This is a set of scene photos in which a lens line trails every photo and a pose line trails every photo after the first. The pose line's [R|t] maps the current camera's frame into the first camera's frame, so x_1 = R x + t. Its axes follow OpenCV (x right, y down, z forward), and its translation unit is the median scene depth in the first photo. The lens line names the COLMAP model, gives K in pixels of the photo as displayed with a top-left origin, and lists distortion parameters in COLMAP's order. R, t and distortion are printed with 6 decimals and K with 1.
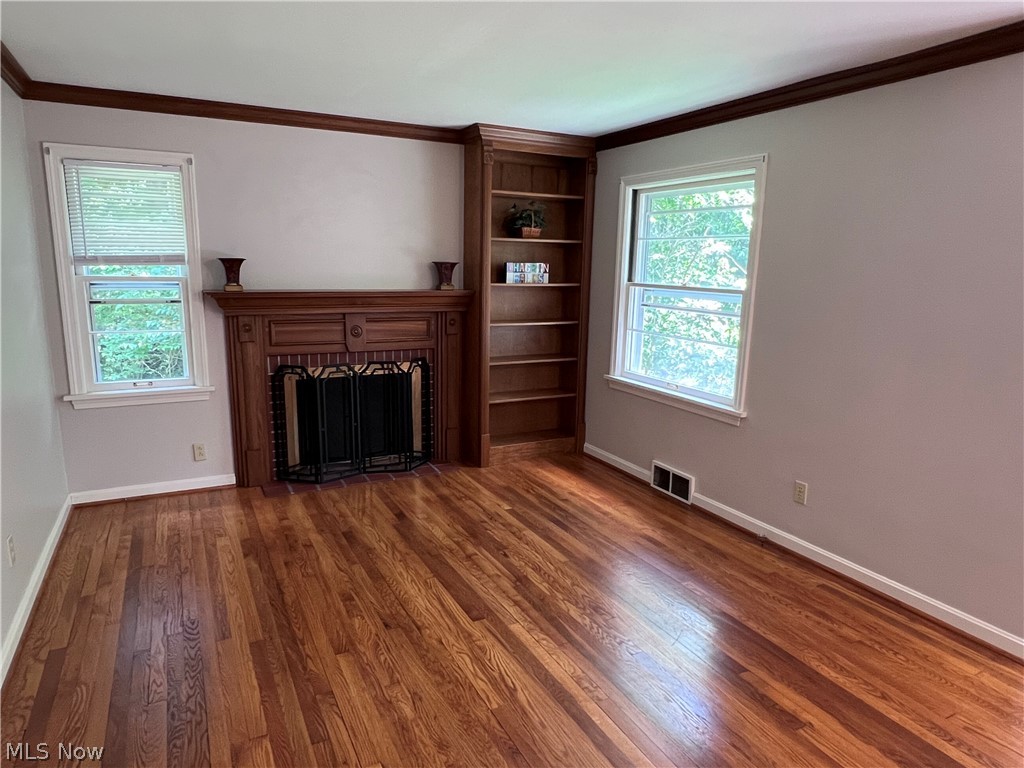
lens RADIAL K [[631.5, 0, 505.2], [0, 631.5, 384.2], [0, 0, 1]] dist [-0.000455, -0.001818]
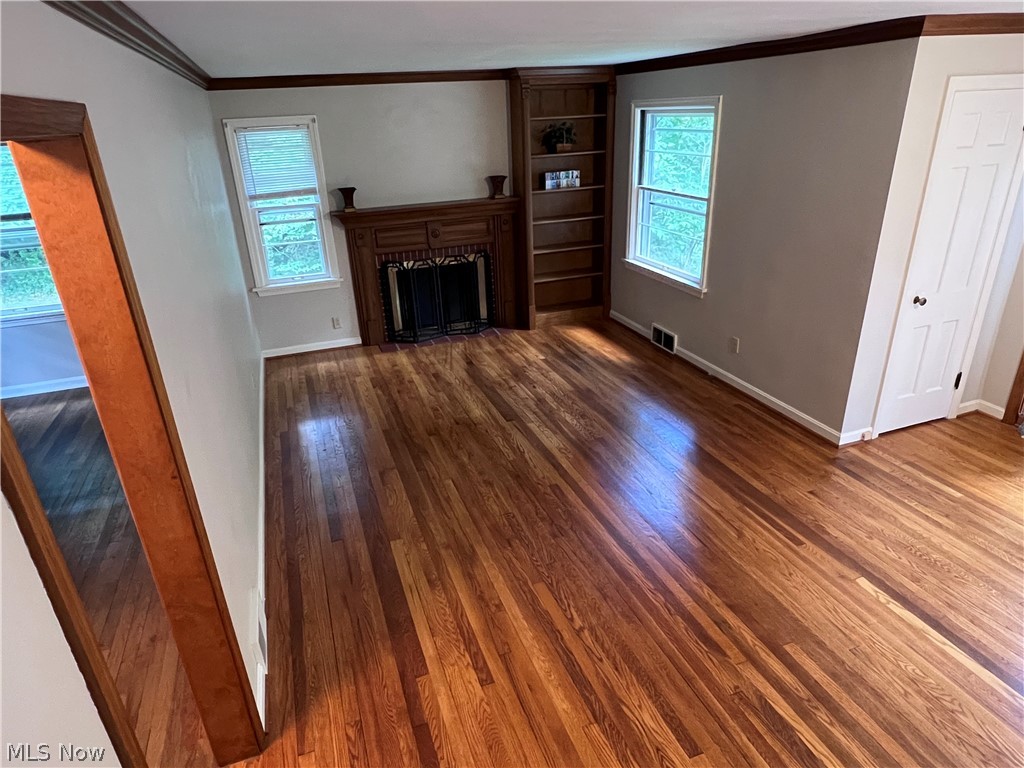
lens RADIAL K [[631.5, 0, 505.2], [0, 631.5, 384.2], [0, 0, 1]] dist [-0.000455, -0.001818]
pose [[0.988010, -0.000691, -0.154390, 0.141061], [0.034586, 0.975567, 0.216965, -0.061917], [0.150468, -0.219703, 0.963893, -0.419302]]
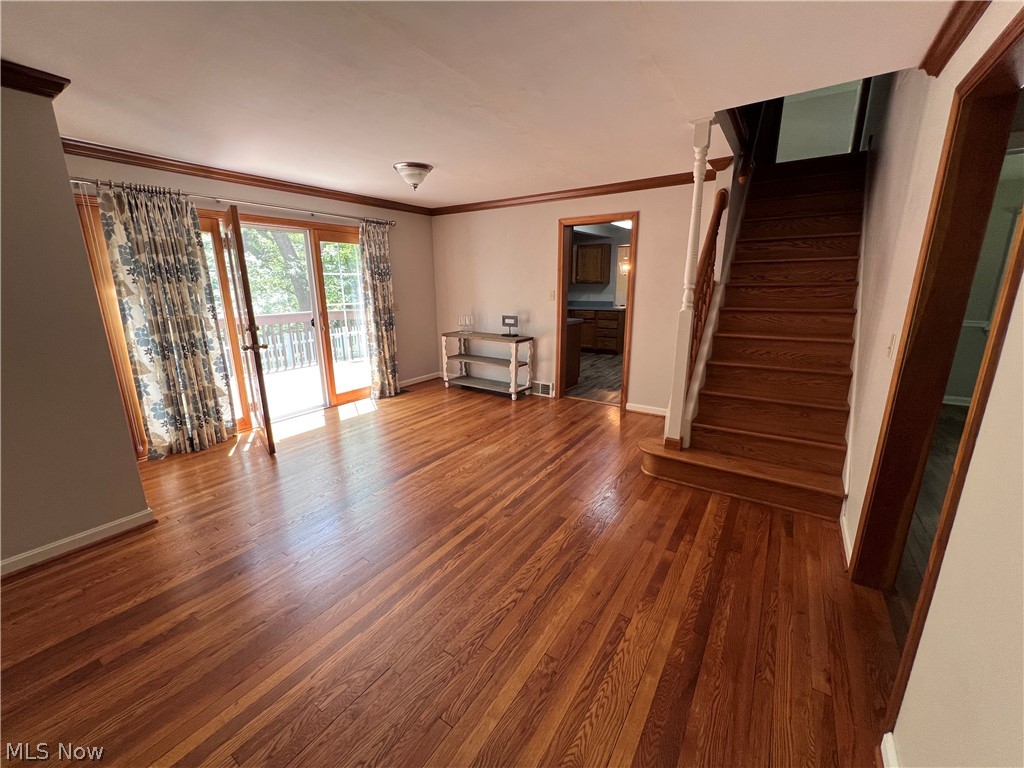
lens RADIAL K [[412.1, 0, 508.1], [0, 412.1, 383.2], [0, 0, 1]] dist [-0.000701, 0.000581]
pose [[-0.471854, -0.225664, 0.852308, -0.243327], [0.164105, 0.927319, 0.336376, -0.048416], [-0.866270, 0.298588, -0.400526, 0.337699]]
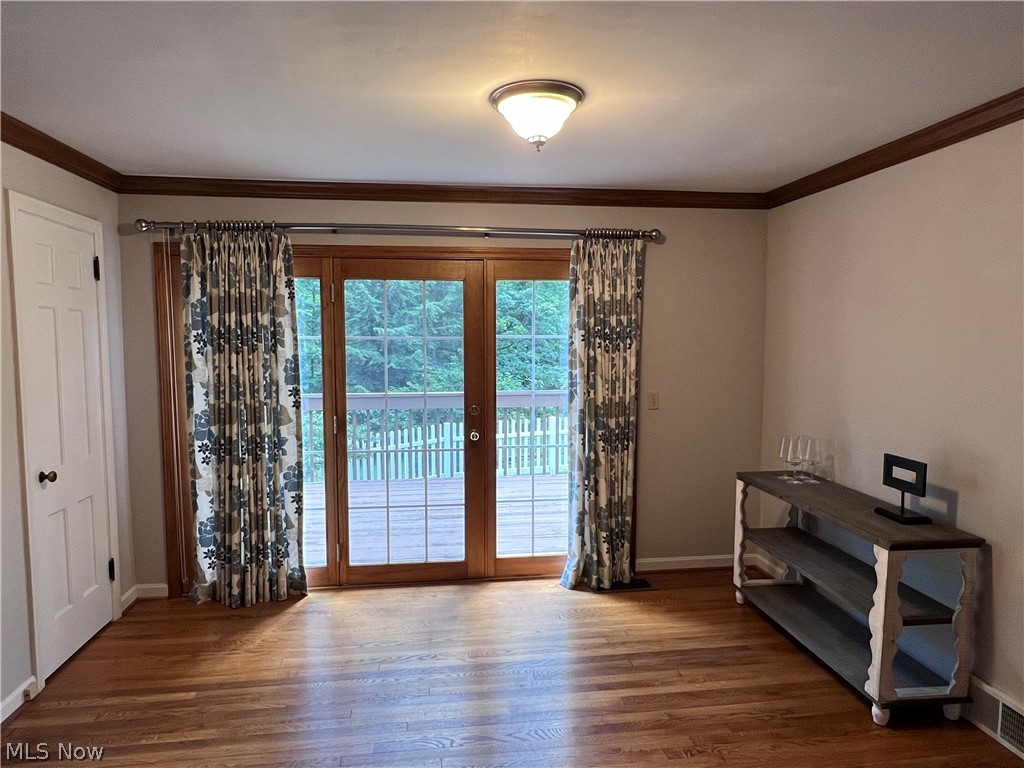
lens RADIAL K [[631.5, 0, 505.2], [0, 631.5, 384.2], [0, 0, 1]] dist [-0.000455, -0.001818]
pose [[0.345145, -0.092821, 0.933948, 0.142525], [0.184040, 0.982472, 0.029631, 0.015890], [-0.920329, 0.161656, 0.356178, -0.111595]]
